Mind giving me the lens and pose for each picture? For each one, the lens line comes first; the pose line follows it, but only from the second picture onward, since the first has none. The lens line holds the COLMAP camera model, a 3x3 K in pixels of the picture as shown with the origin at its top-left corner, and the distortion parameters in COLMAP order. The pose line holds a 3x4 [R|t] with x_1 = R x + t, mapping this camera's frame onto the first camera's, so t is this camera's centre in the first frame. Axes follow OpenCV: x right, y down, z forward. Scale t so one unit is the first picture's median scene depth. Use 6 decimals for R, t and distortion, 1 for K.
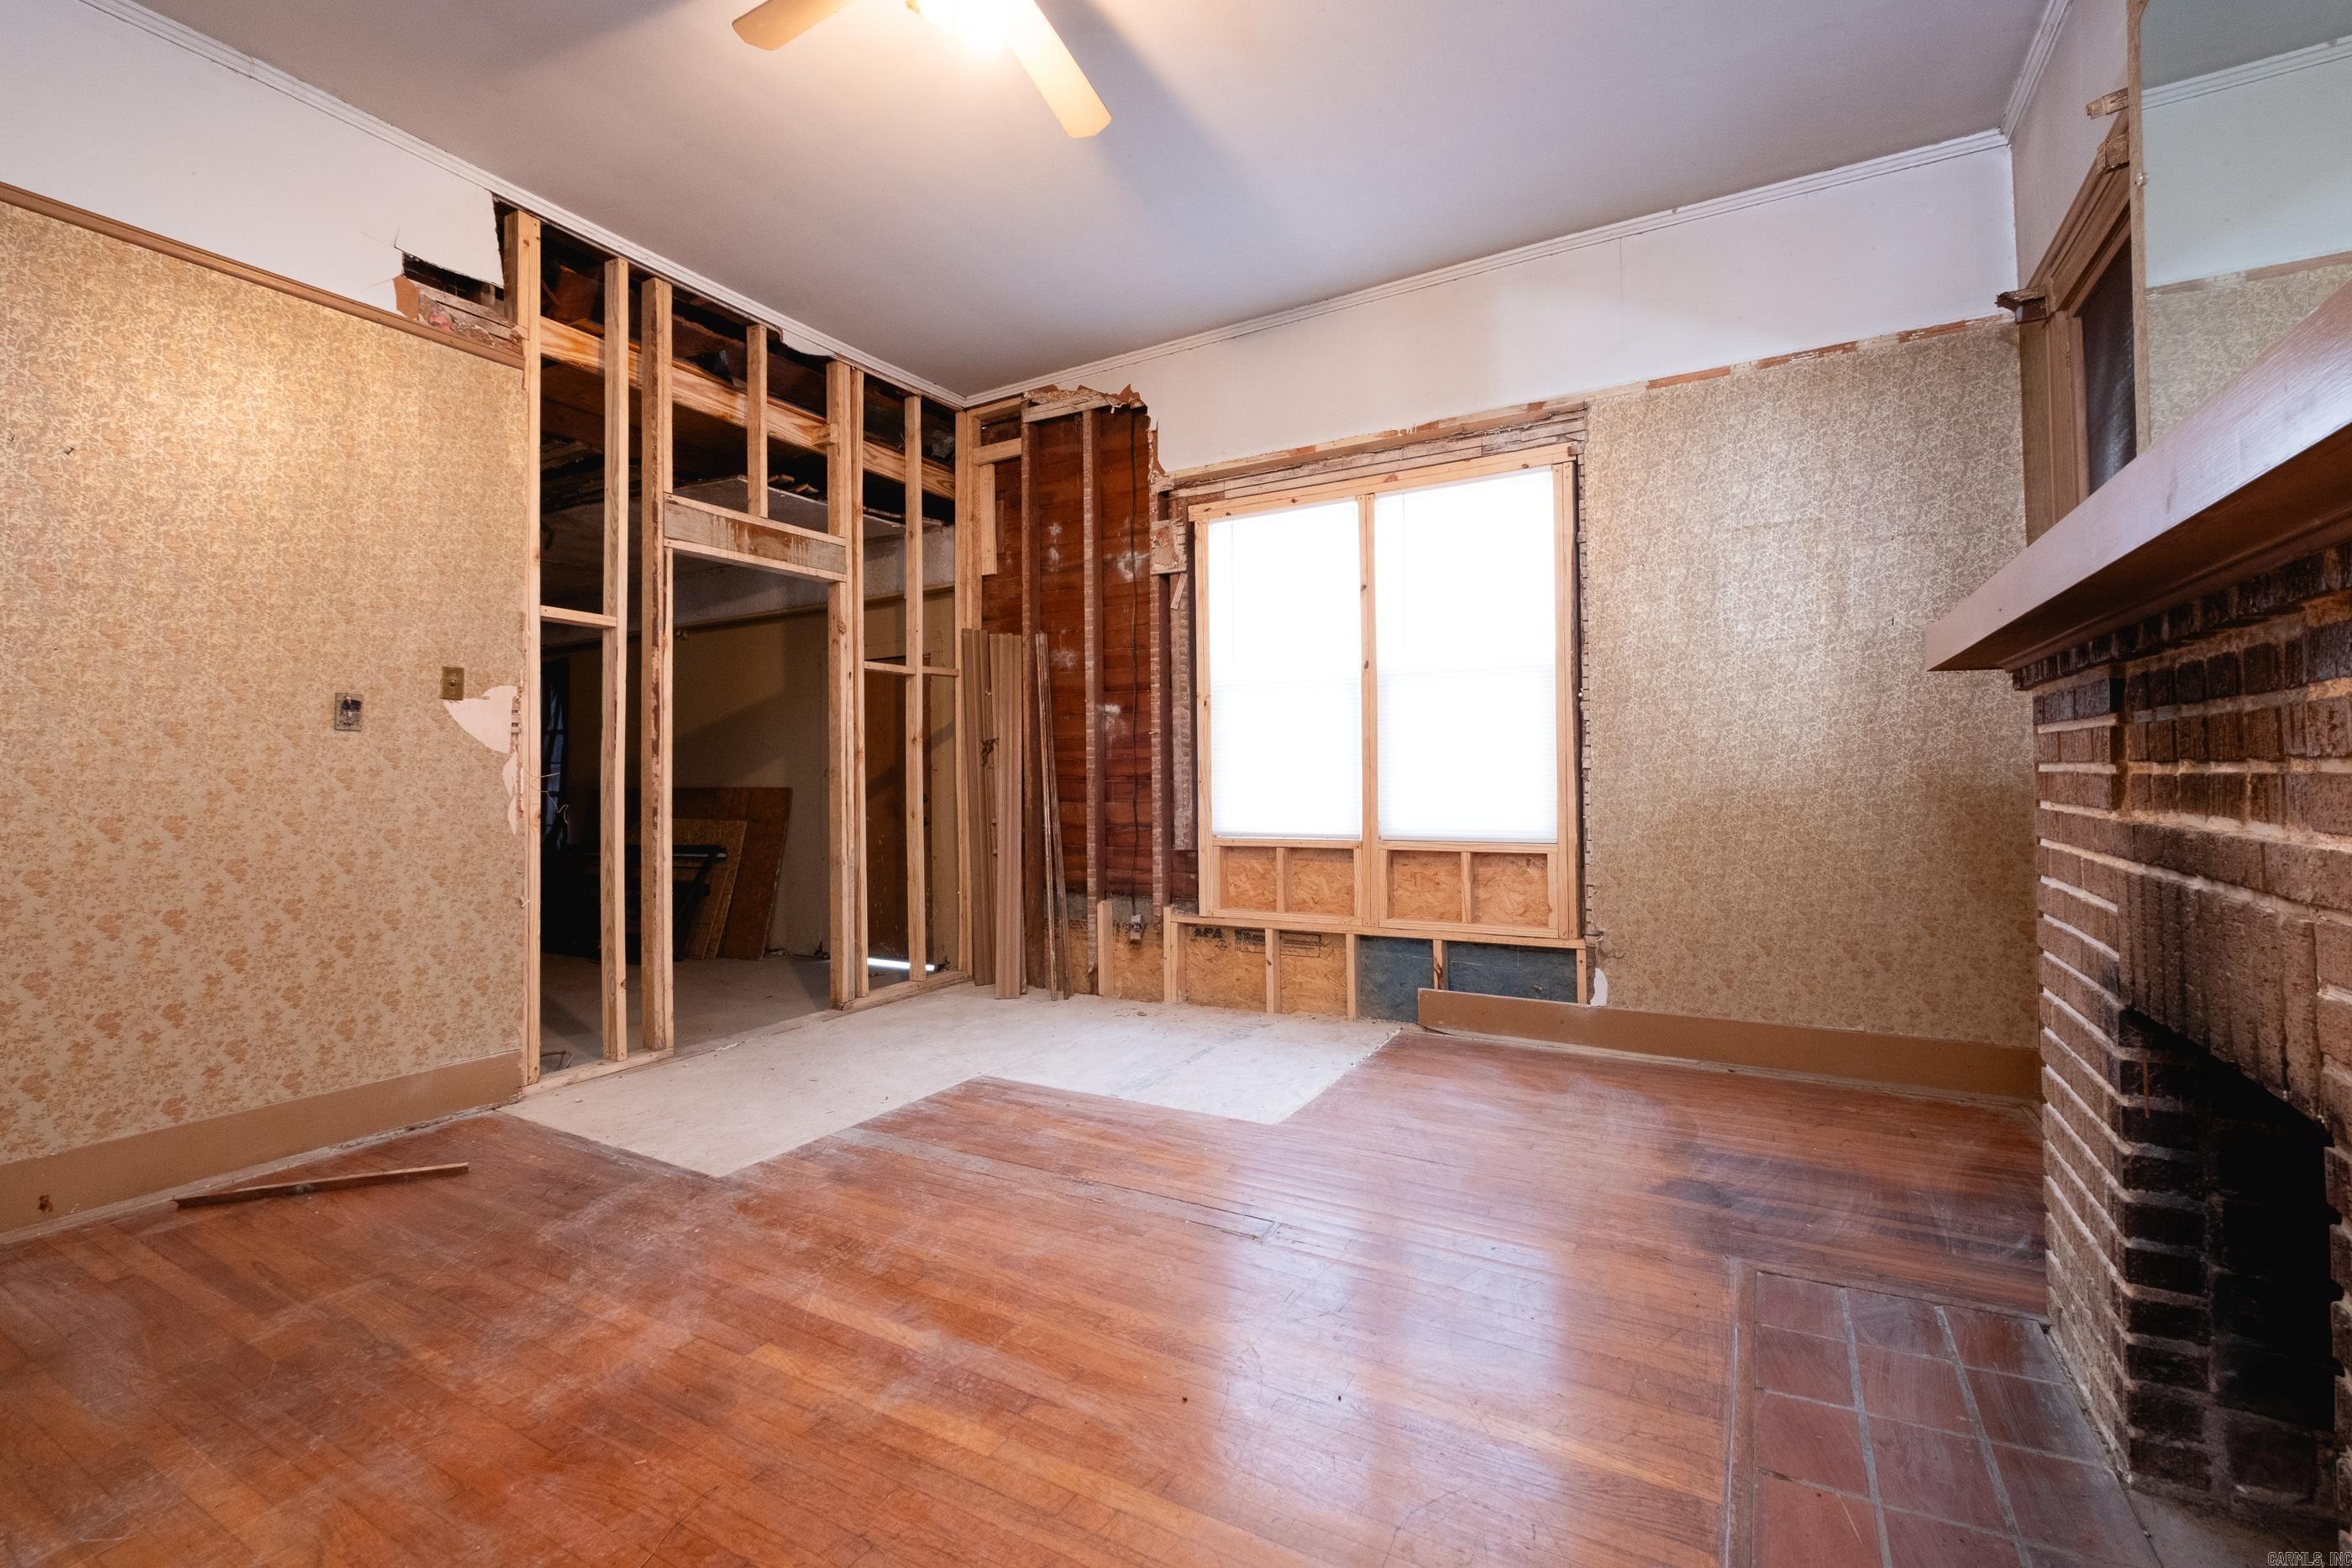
lens RADIAL K [[1016.0, 0, 1171.8], [0, 1016.0, 747.7], [0, 0, 1]] dist [0.004430, -0.000139]
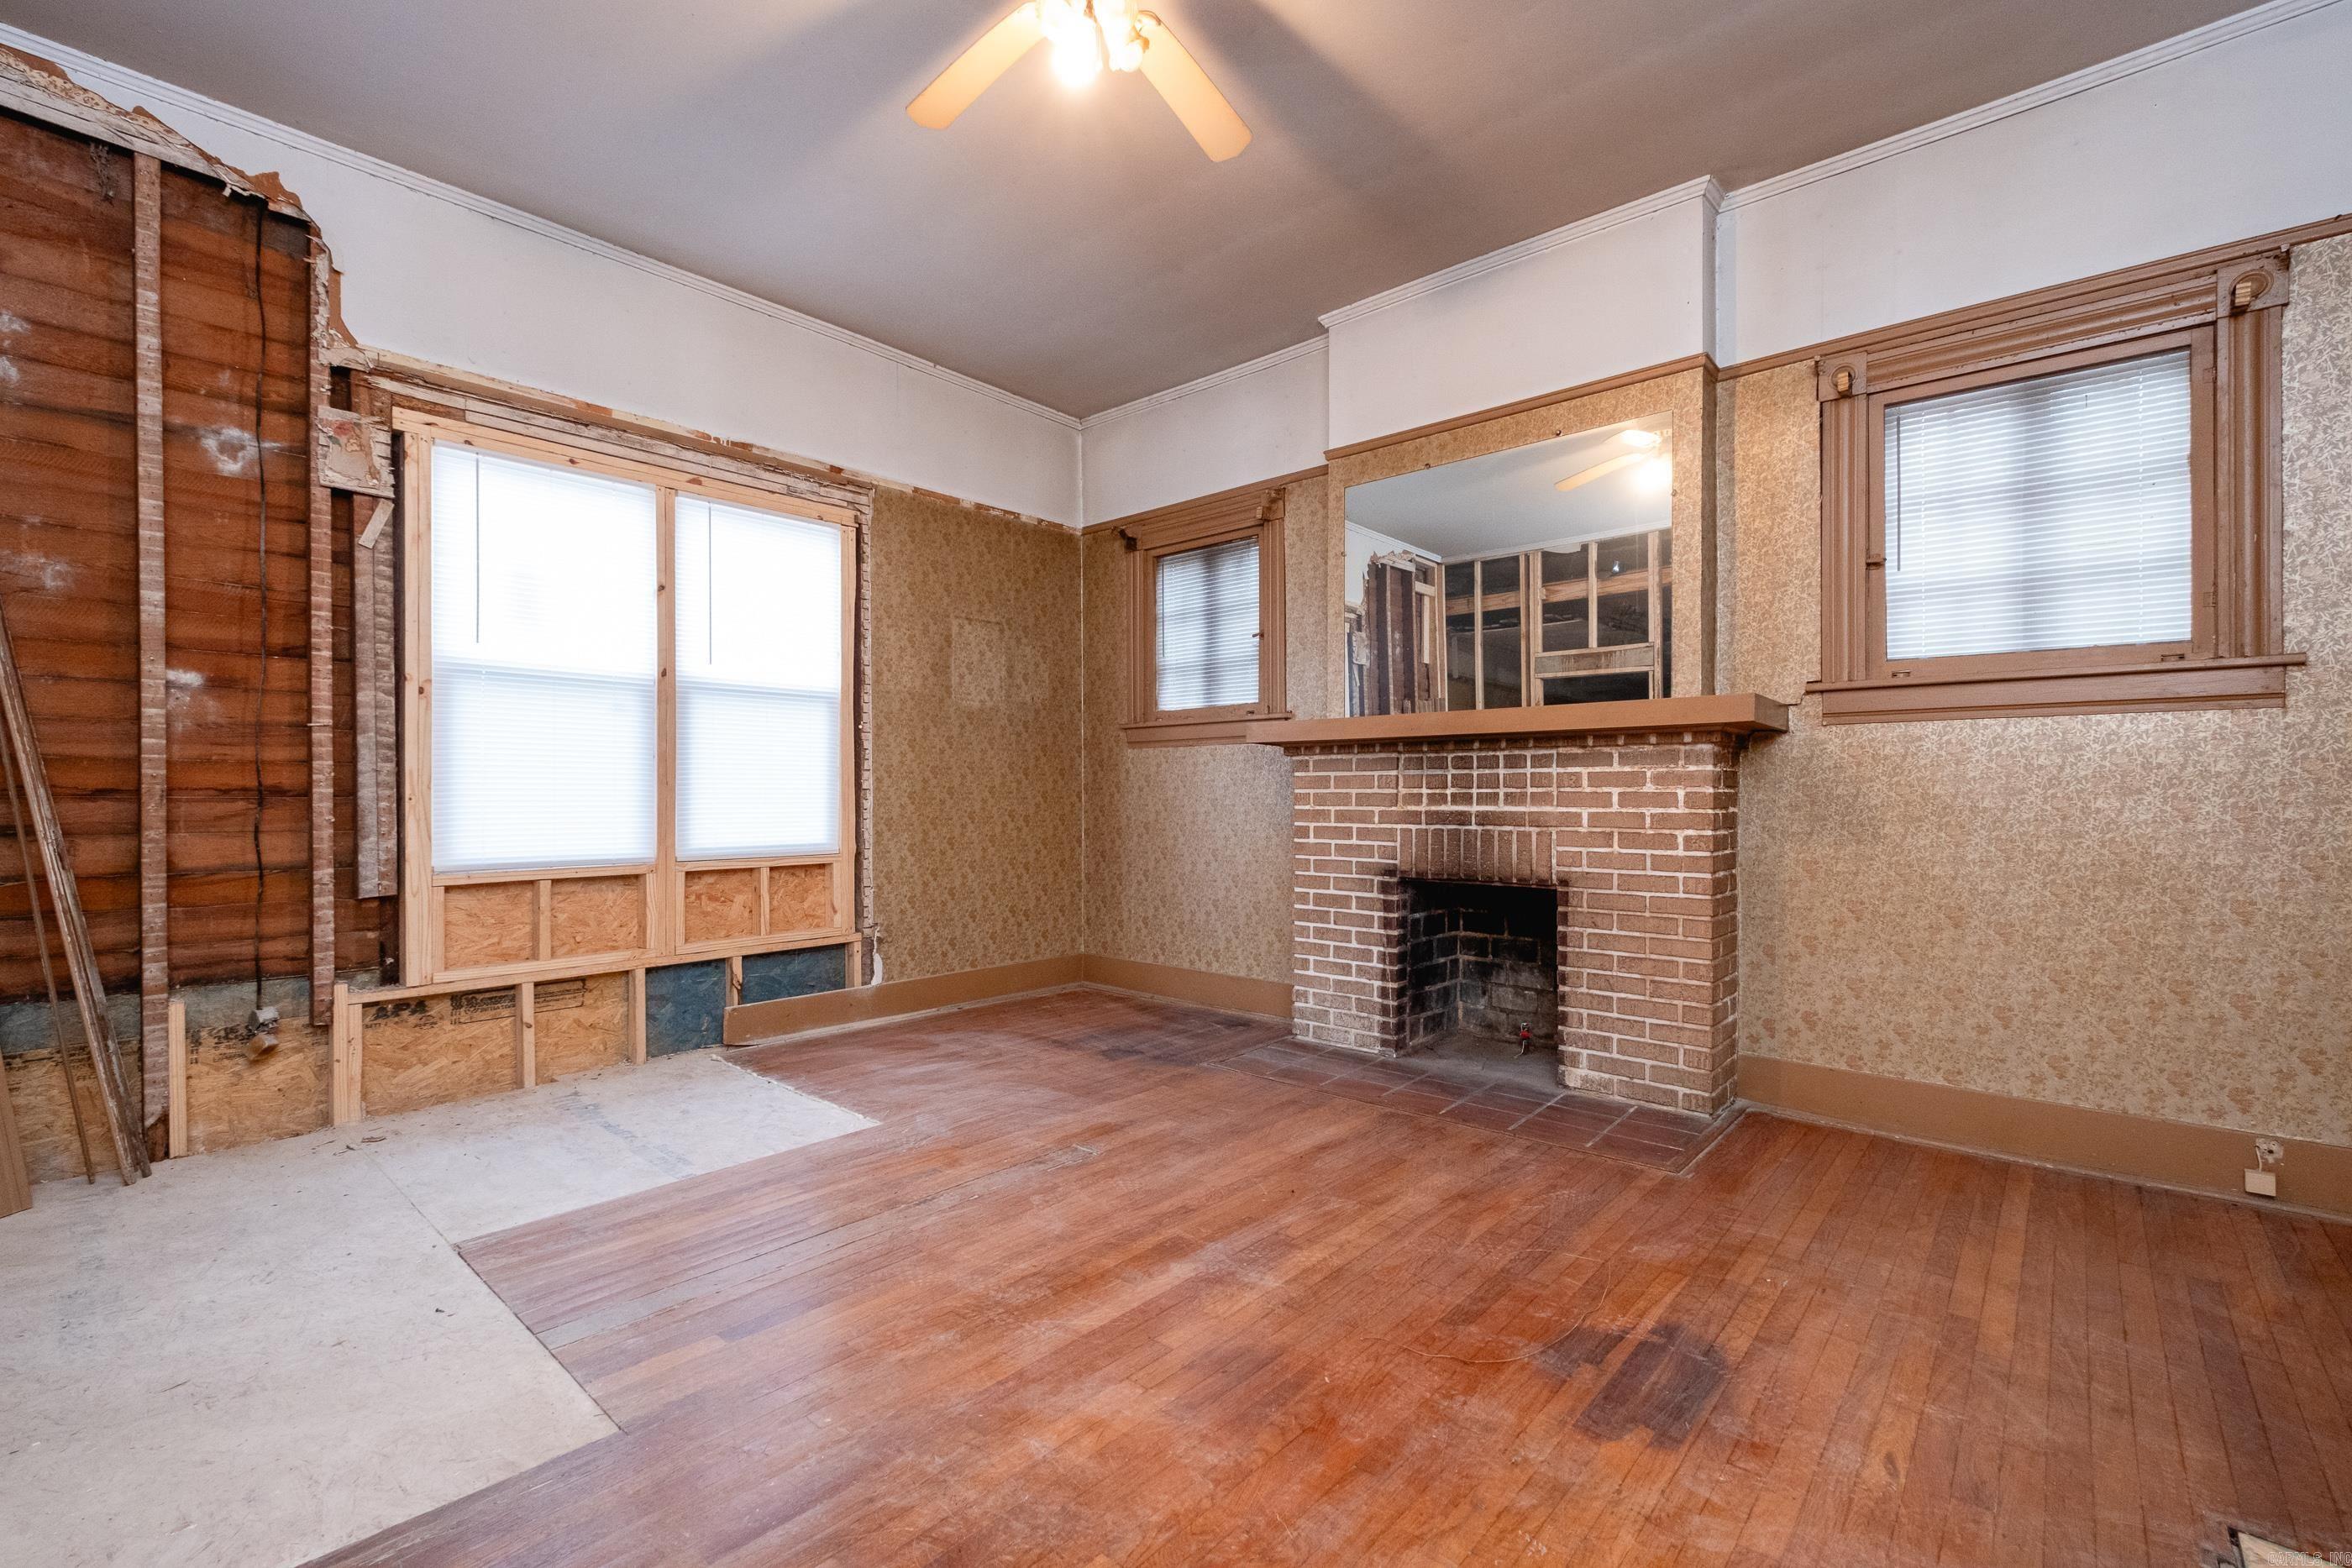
lens RADIAL K [[1043.6, 0, 1176.0], [0, 1043.6, 784.0], [0, 0, 1]] dist [0.000472, -0.000753]
pose [[0.192915, 0.023383, 0.980937, -0.665566], [-0.025850, 0.999490, -0.018742, 0.025872], [-0.980875, -0.021741, 0.193421, 0.372460]]
